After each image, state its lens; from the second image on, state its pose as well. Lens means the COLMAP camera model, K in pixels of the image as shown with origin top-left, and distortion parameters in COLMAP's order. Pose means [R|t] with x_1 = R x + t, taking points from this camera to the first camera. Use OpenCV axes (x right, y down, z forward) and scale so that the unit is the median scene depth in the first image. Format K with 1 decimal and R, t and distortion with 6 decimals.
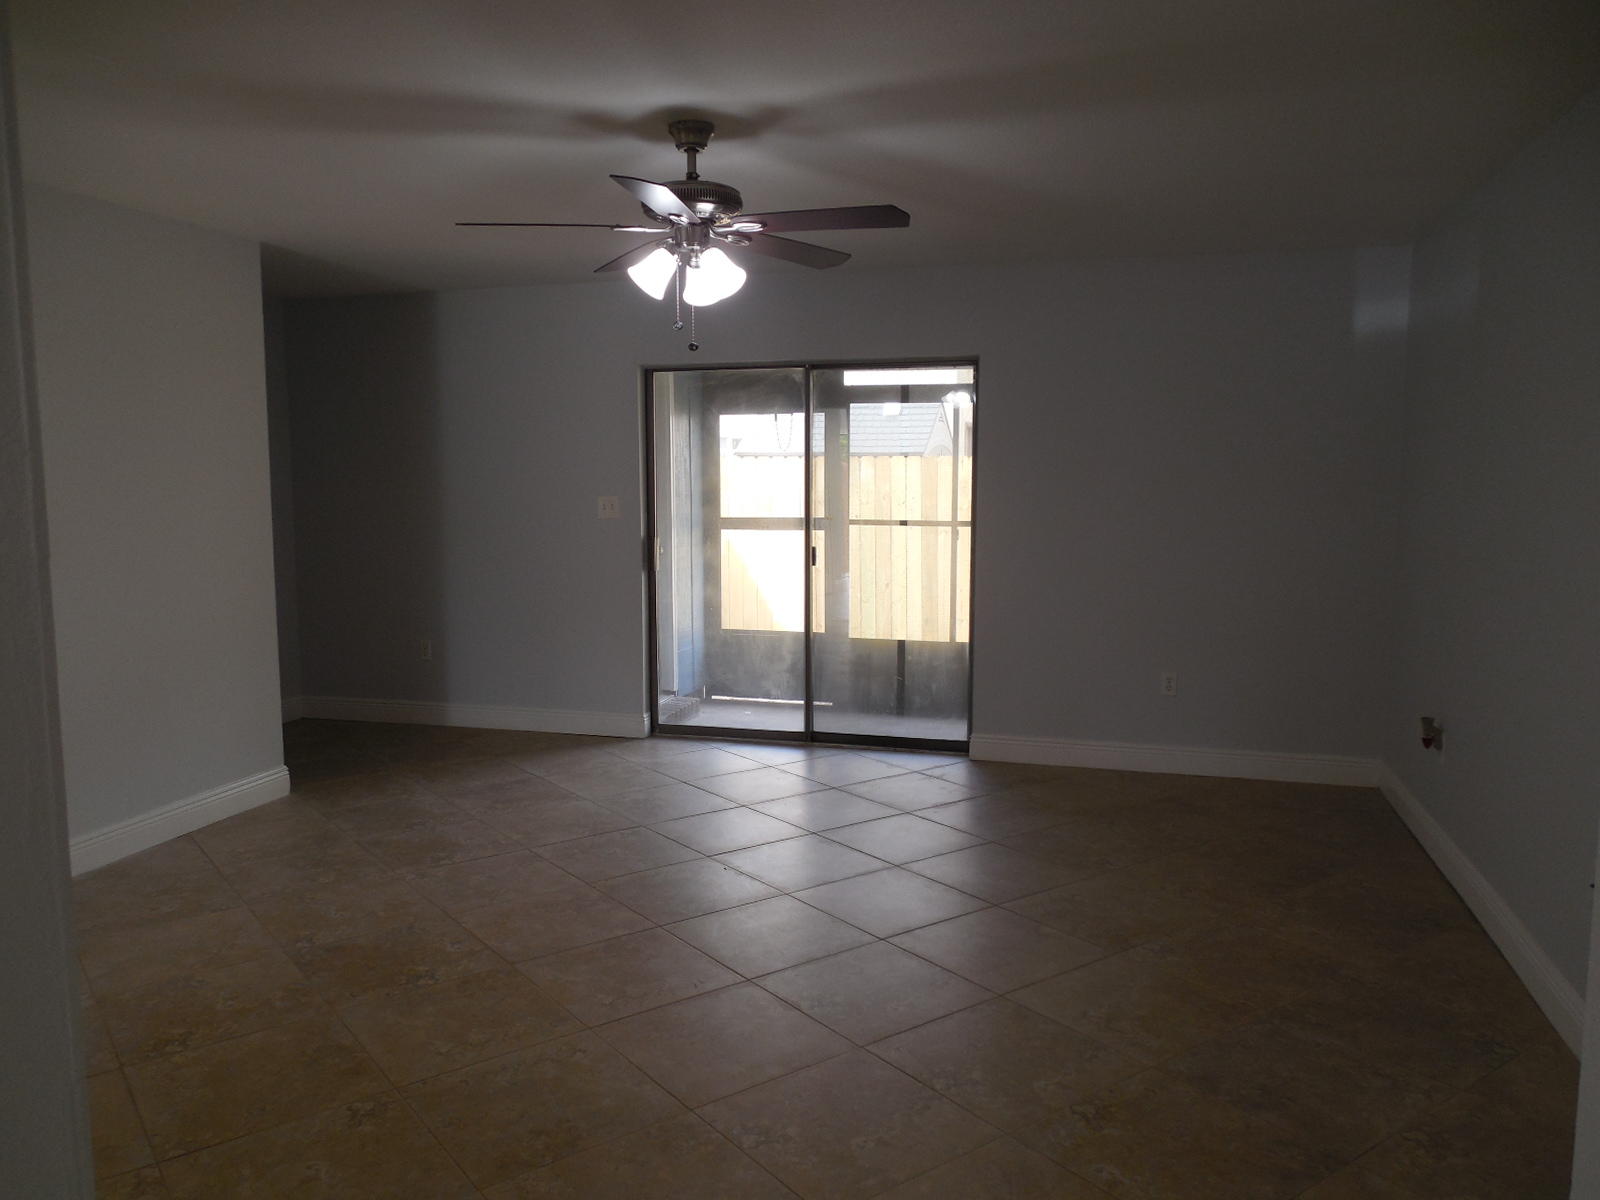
lens RADIAL K [[1206.7, 0, 801.3], [0, 1206.7, 596.8], [0, 0, 1]] dist [0.008293, -0.003842]
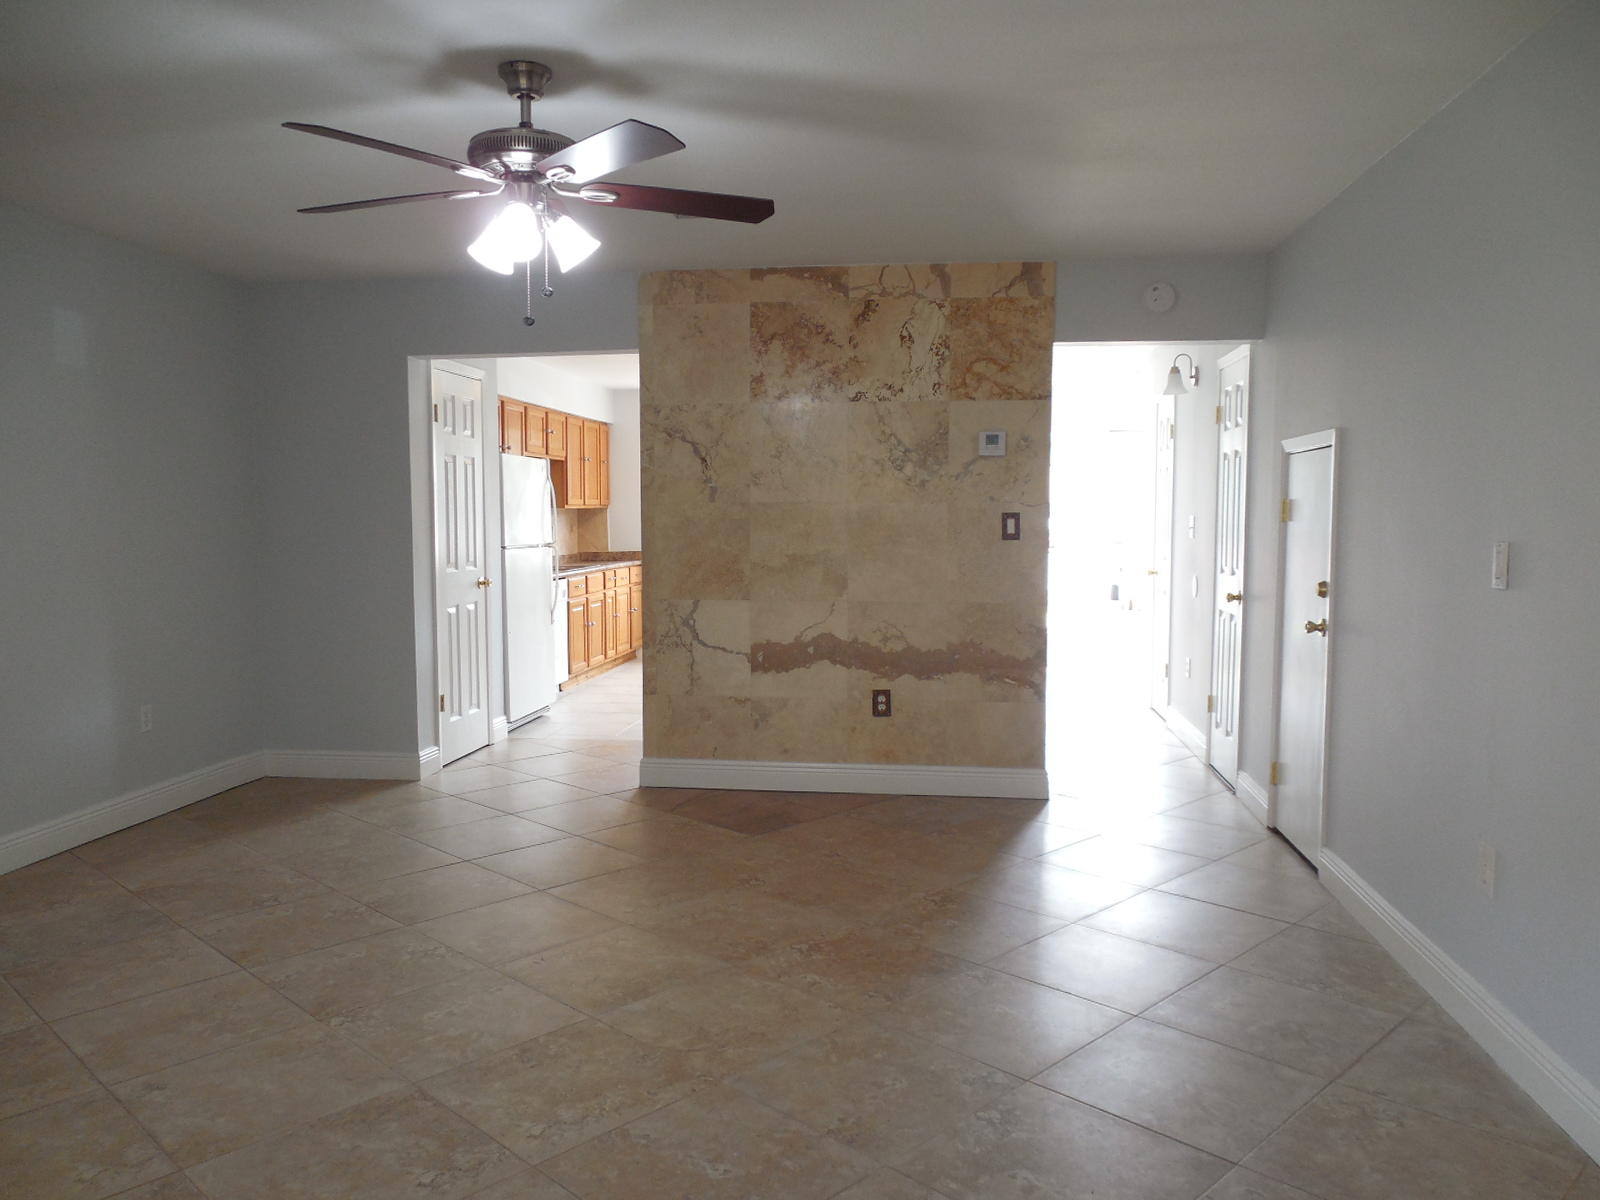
lens RADIAL K [[1206.7, 0, 801.3], [0, 1206.7, 596.8], [0, 0, 1]] dist [0.008293, -0.003842]
pose [[-0.989177, 0.011909, -0.146243, -0.149454], [-0.014540, 0.983839, 0.178466, -0.163939], [0.146005, 0.178661, -0.973017, 1.866515]]
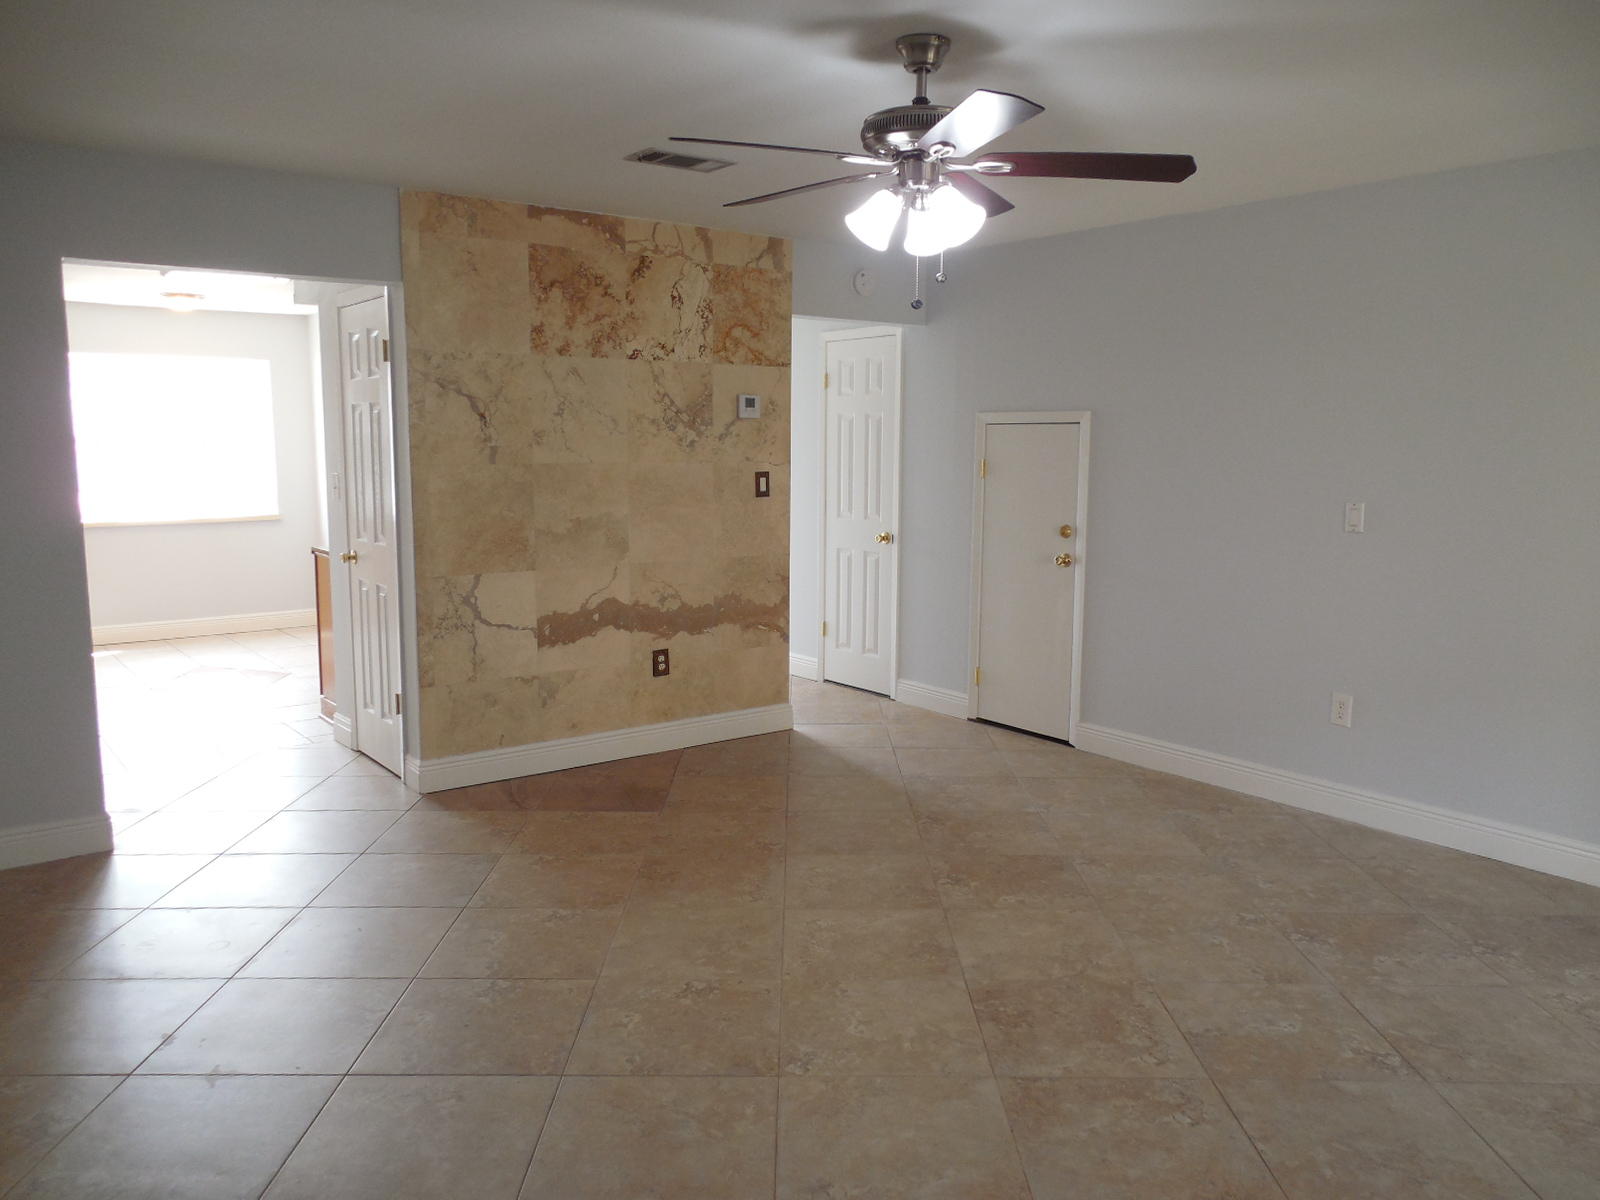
lens RADIAL K [[1206.7, 0, 801.3], [0, 1206.7, 596.8], [0, 0, 1]] dist [0.008293, -0.003842]
pose [[-0.602838, 0.103254, -0.791154, 0.637790], [-0.089451, 0.976593, 0.195615, -0.159379], [0.792834, 0.188694, -0.579491, 1.432208]]
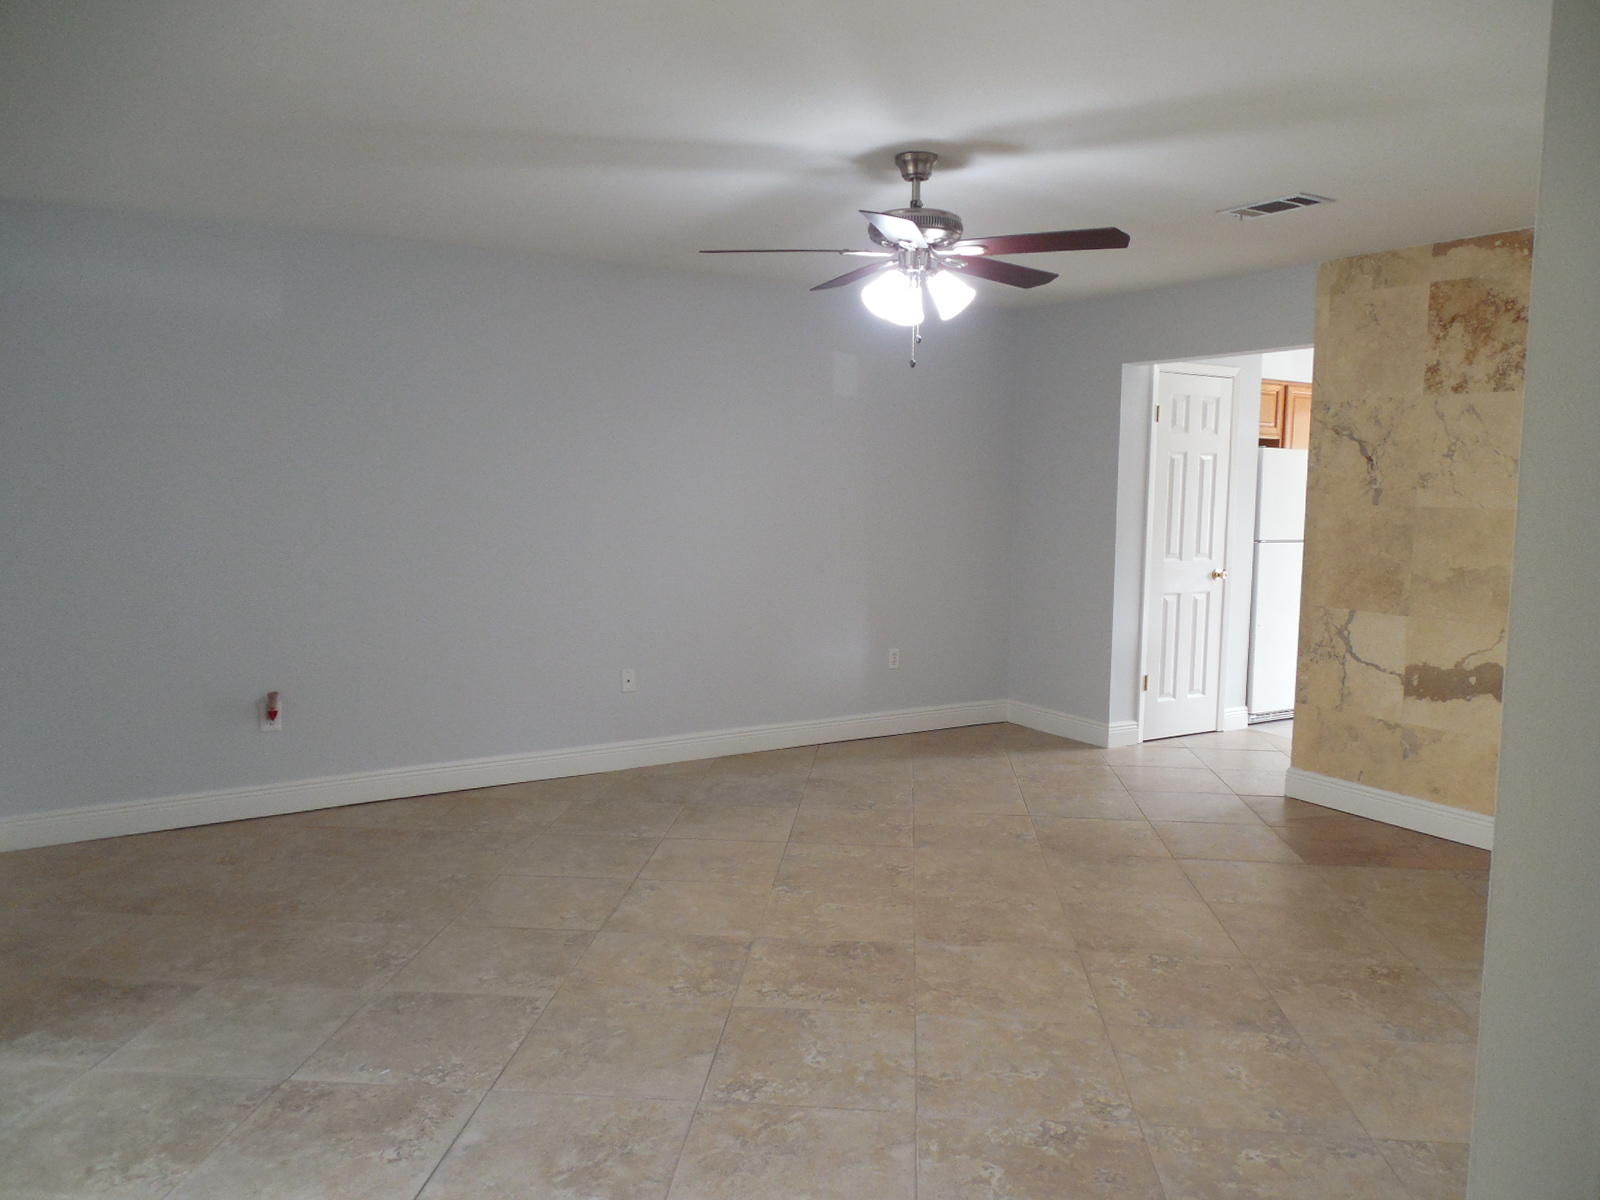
lens RADIAL K [[1206.7, 0, 801.3], [0, 1206.7, 596.8], [0, 0, 1]] dist [0.008293, -0.003842]
pose [[-0.743882, -0.076954, 0.663866, -0.717286], [0.059329, 0.981823, 0.180291, -0.196866], [-0.665673, 0.173501, -0.725794, 1.823392]]
